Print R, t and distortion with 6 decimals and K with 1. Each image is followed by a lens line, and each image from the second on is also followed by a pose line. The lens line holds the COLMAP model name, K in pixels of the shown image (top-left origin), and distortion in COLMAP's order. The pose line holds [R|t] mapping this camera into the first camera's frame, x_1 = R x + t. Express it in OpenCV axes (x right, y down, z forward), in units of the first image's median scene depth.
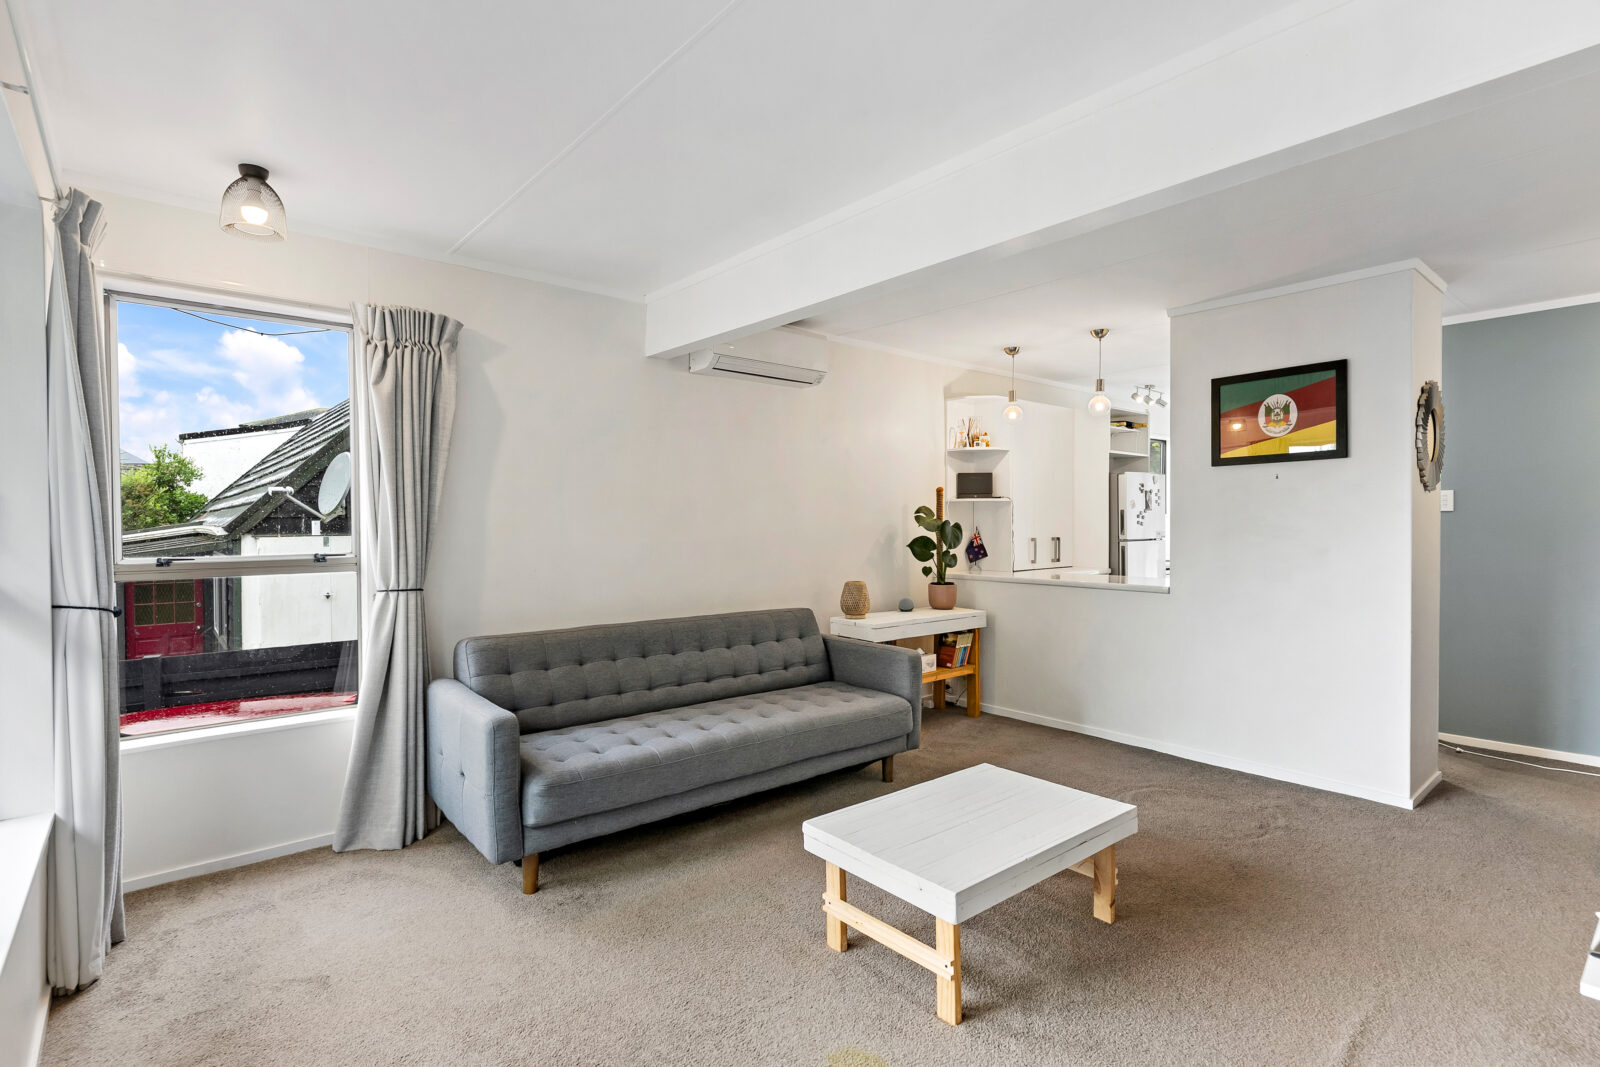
lens RADIAL K [[772.6, 0, 800.0], [0, 772.6, 533.5], [0, 0, 1]] dist [0.005710, 0.000043]
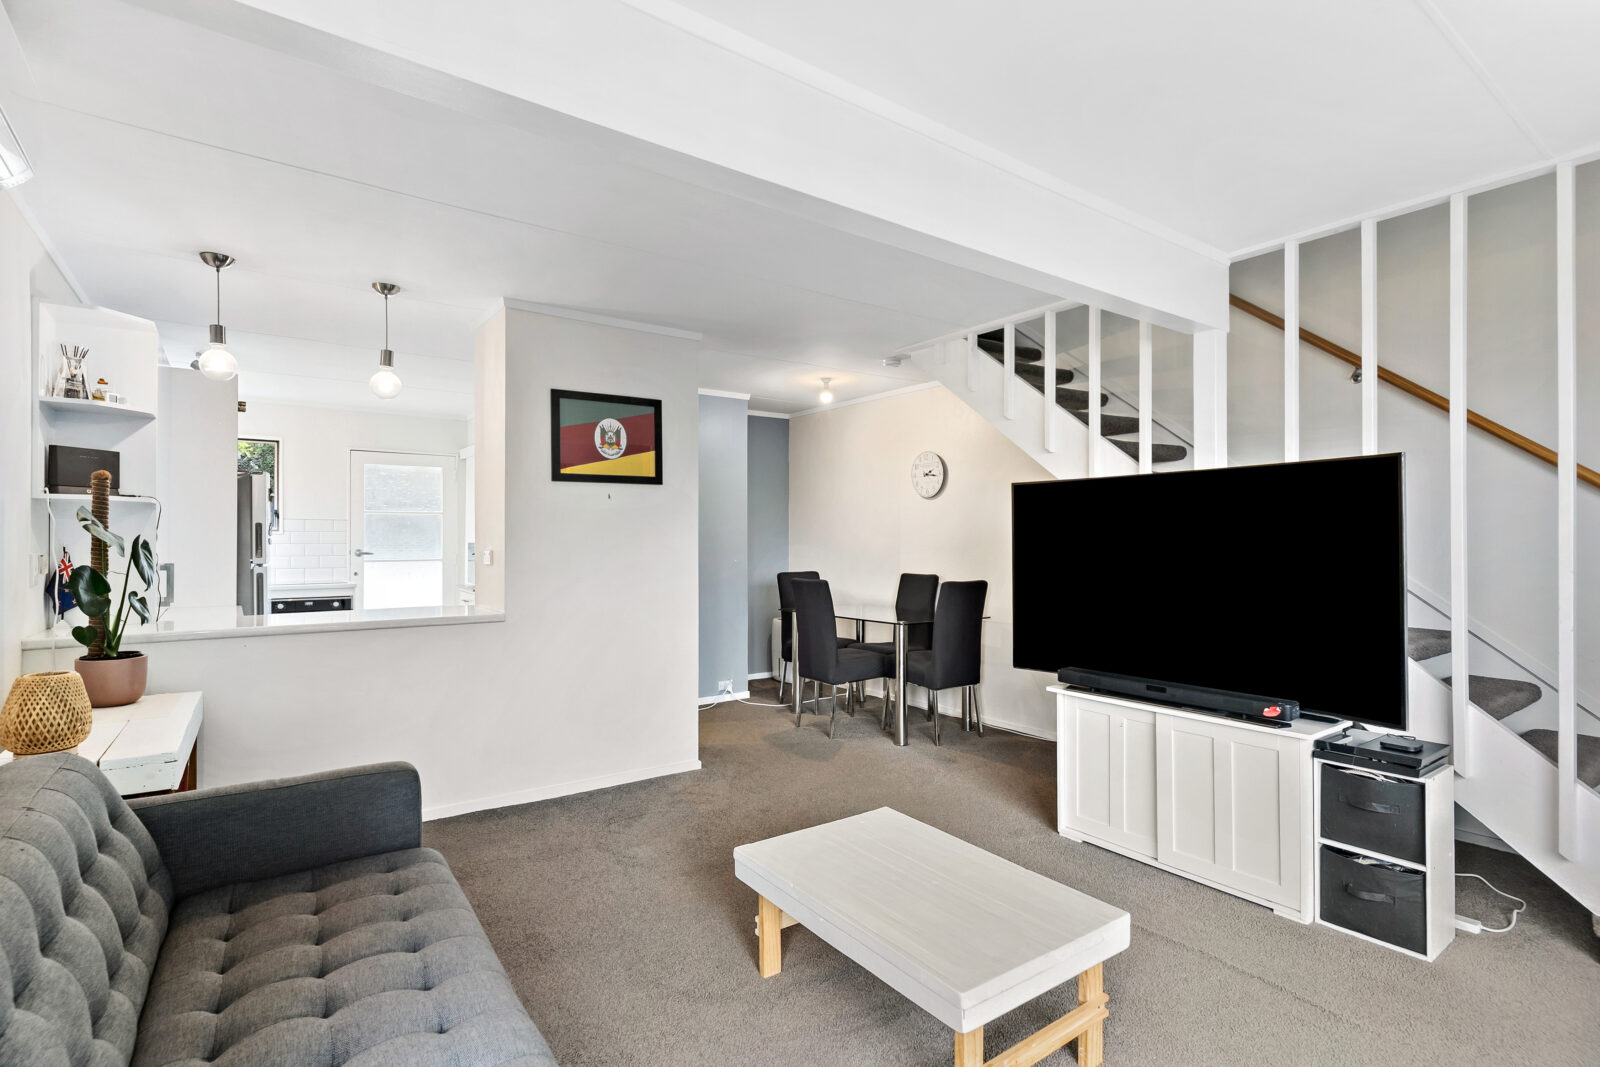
lens RADIAL K [[772.6, 0, 800.0], [0, 772.6, 533.5], [0, 0, 1]] dist [0.005710, 0.000043]
pose [[0.072862, 0.011586, 0.997275, -0.362594], [0.014005, 0.999822, -0.012639, -0.005643], [-0.997244, 0.014888, 0.072687, 0.590309]]
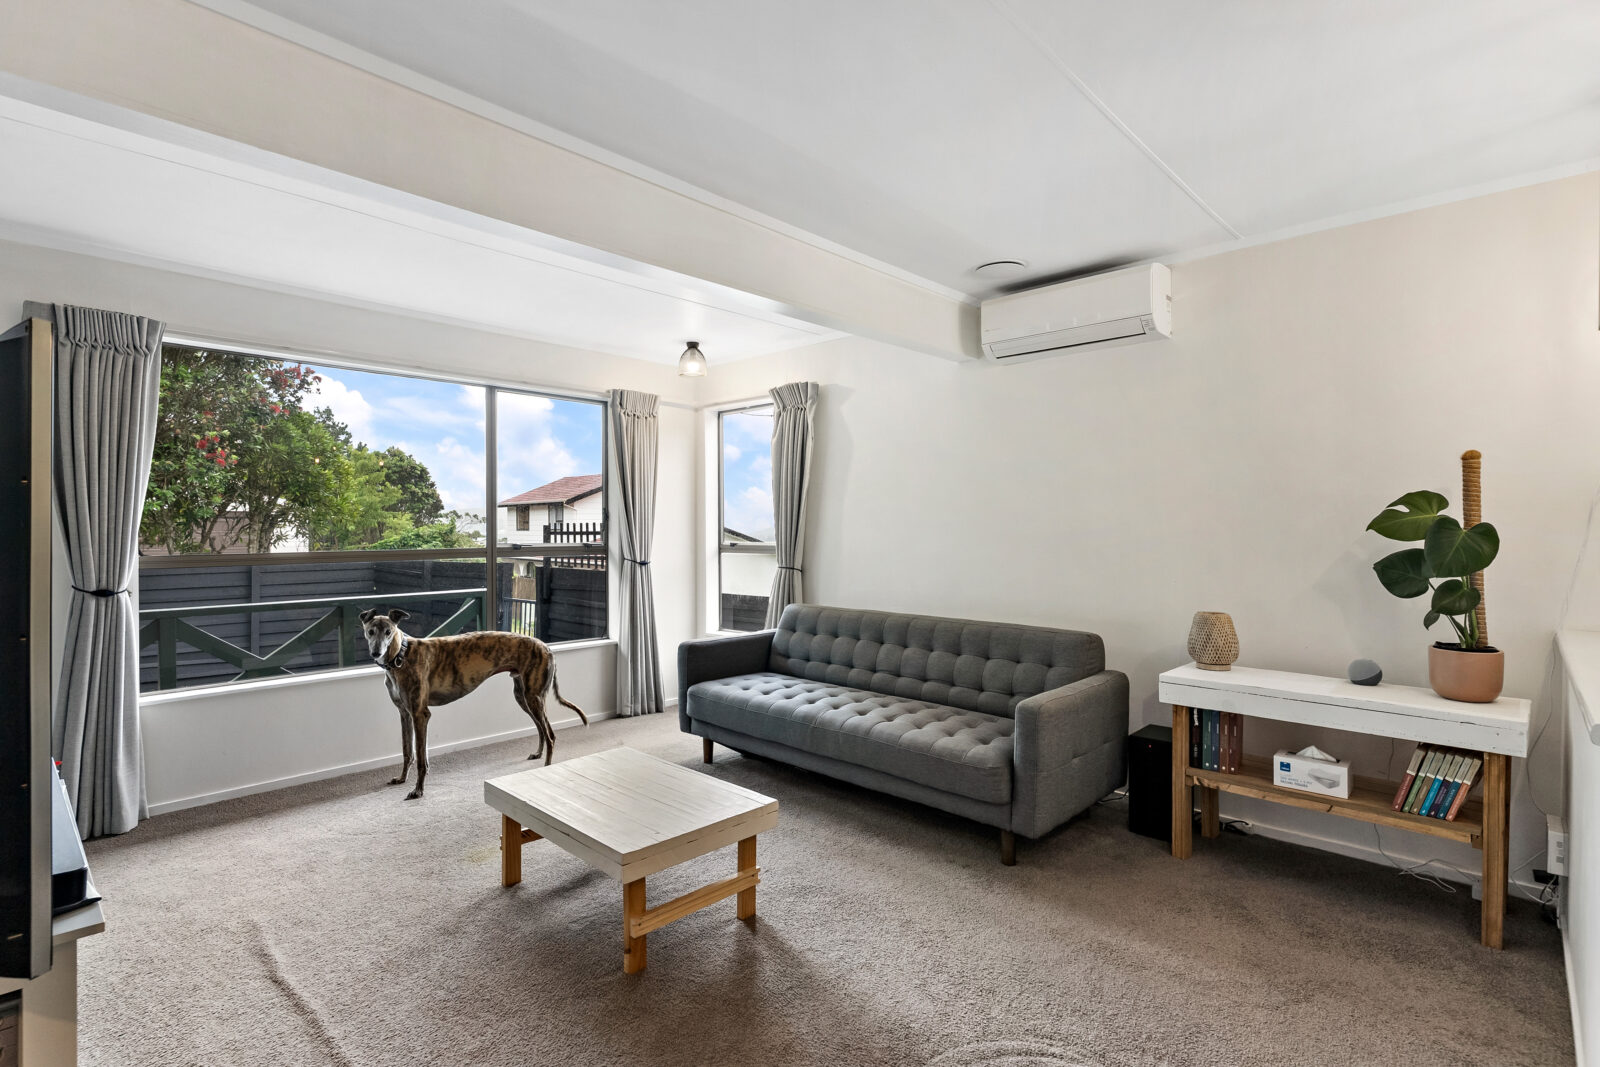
lens RADIAL K [[782.6, 0, 790.1], [0, 782.6, 534.5], [0, 0, 1]] dist [0.004174, -0.000341]
pose [[0.104870, 0.011542, -0.994419, 0.742455], [-0.014378, 0.999846, 0.010089, -0.006787], [0.994382, 0.013240, 0.105019, 0.609500]]
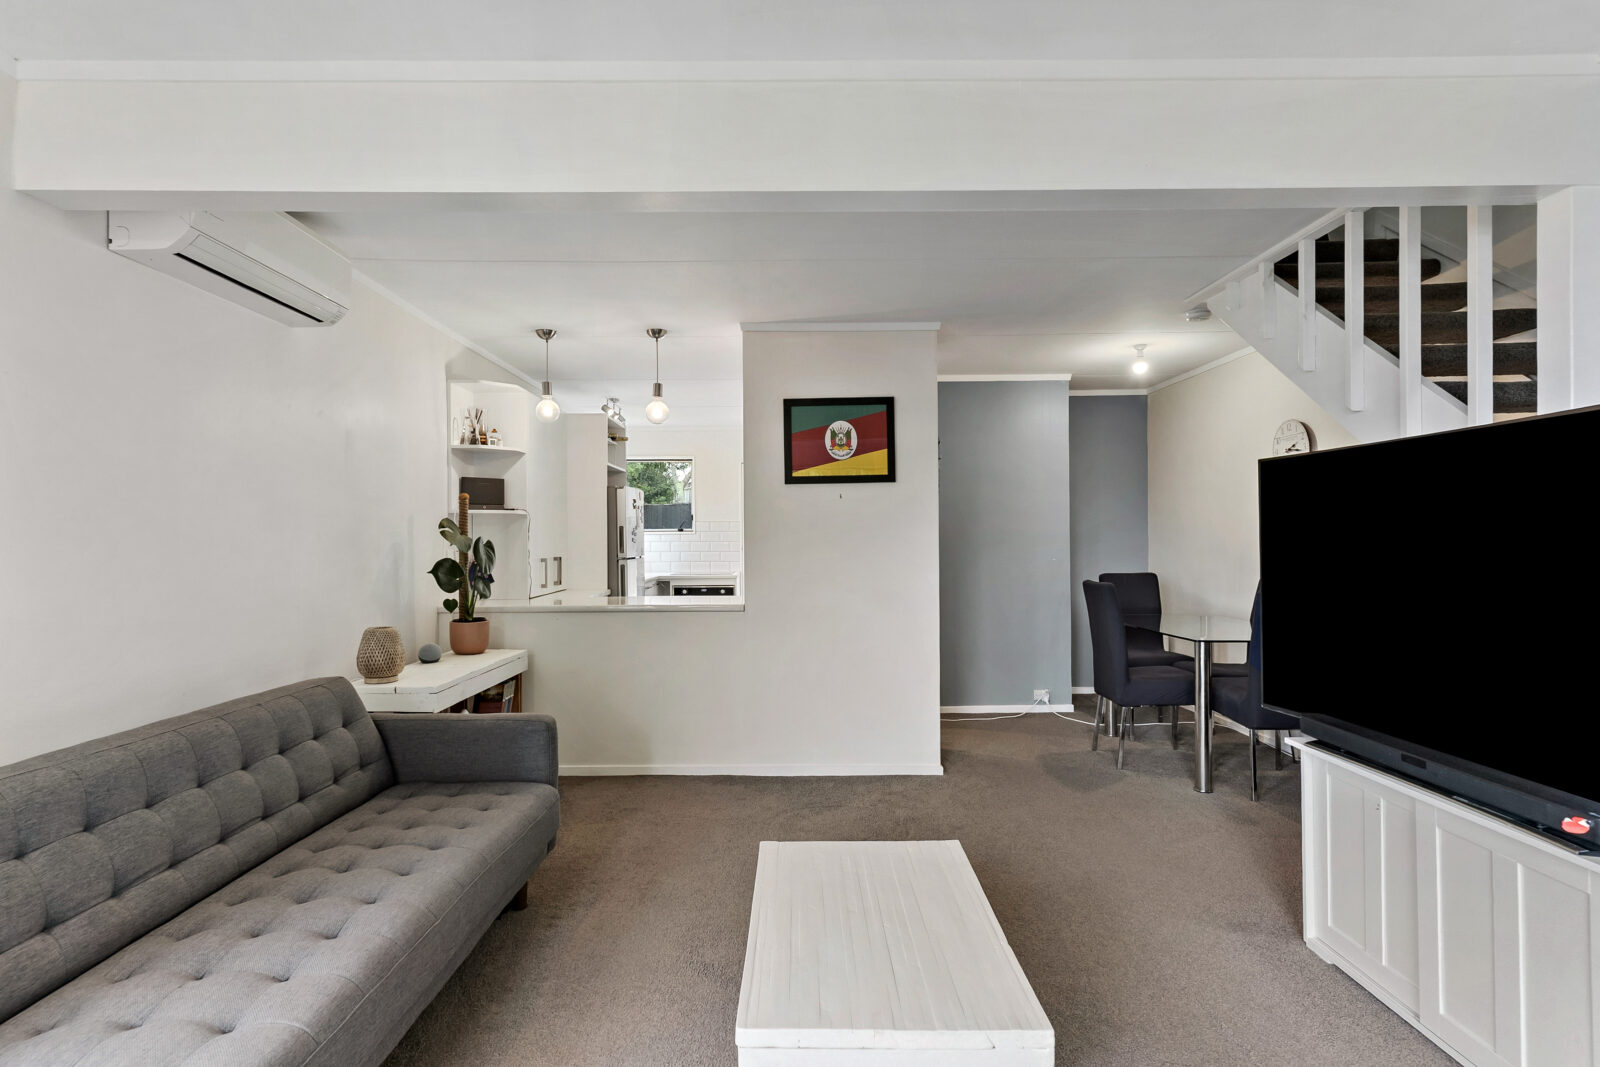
lens RADIAL K [[782.6, 0, 790.1], [0, 782.6, 534.5], [0, 0, 1]] dist [0.004174, -0.000341]
pose [[0.646836, 0.002346, 0.762626, -0.238038], [0.015746, 0.999741, -0.016431, -0.002206], [-0.762467, 0.022636, 0.646631, 0.304653]]
